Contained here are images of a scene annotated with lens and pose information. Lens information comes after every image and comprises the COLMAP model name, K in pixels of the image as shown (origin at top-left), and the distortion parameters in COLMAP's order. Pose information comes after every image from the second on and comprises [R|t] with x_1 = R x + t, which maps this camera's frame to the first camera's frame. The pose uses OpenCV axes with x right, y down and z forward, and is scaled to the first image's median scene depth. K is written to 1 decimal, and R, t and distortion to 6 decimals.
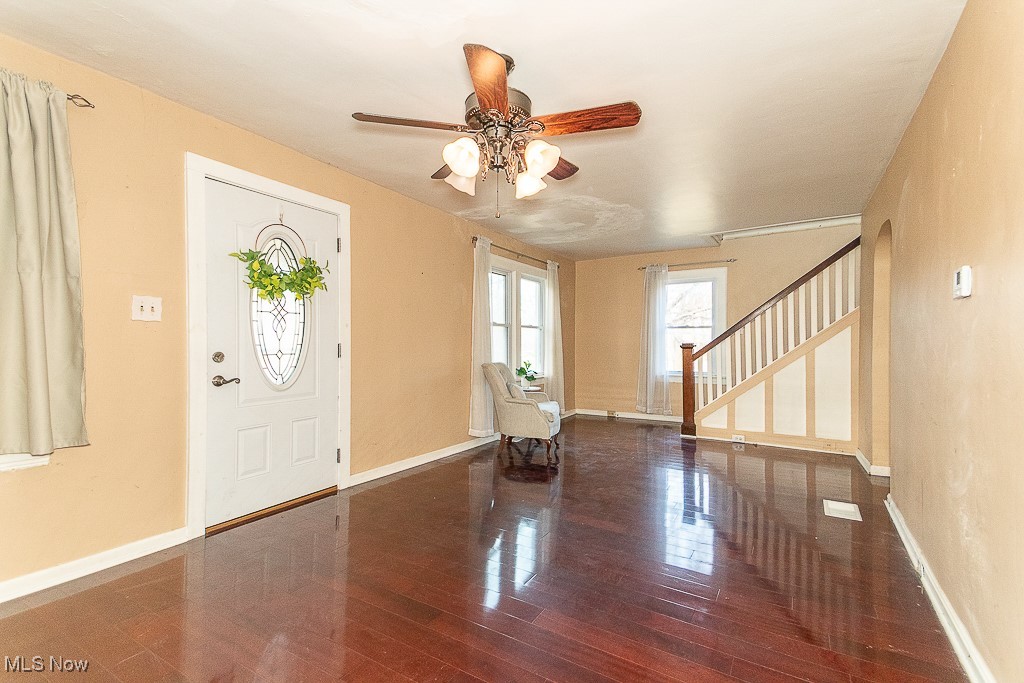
lens RADIAL K [[444.7, 0, 517.4], [0, 444.7, 349.3], [0, 0, 1]] dist [0.001553, 0.000063]
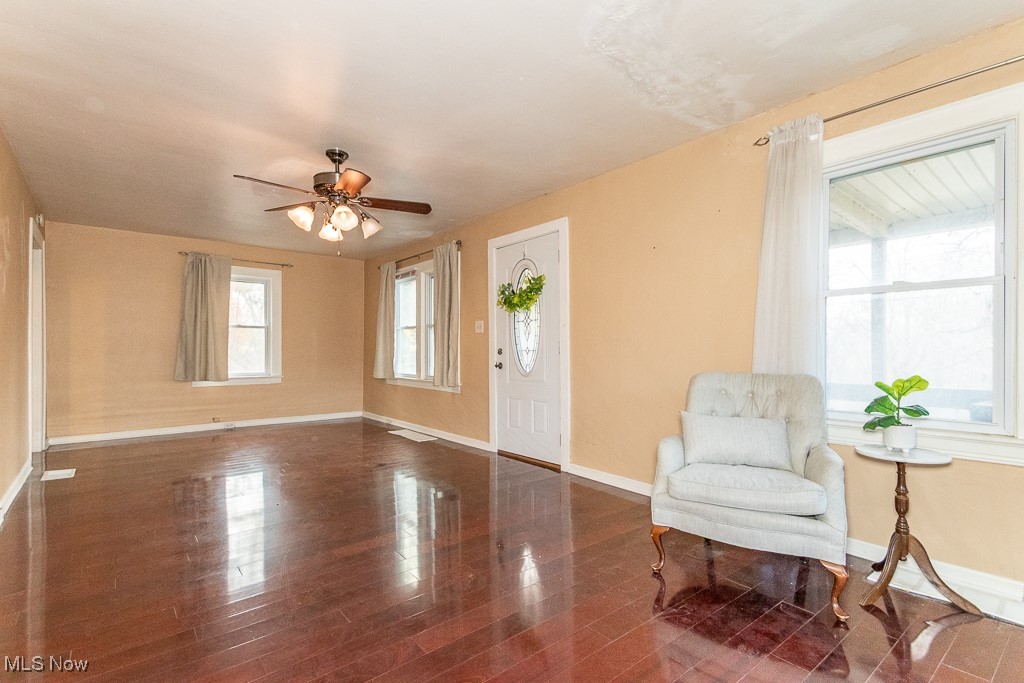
lens RADIAL K [[479.8, 0, 512.5], [0, 479.8, 347.9], [0, 0, 1]] dist [0.028295, -0.004474]
pose [[-0.353894, 0.006865, -0.935260, 0.915655], [0.002924, 0.999976, 0.006234, -0.007533], [0.935281, -0.000529, -0.353906, 1.514688]]
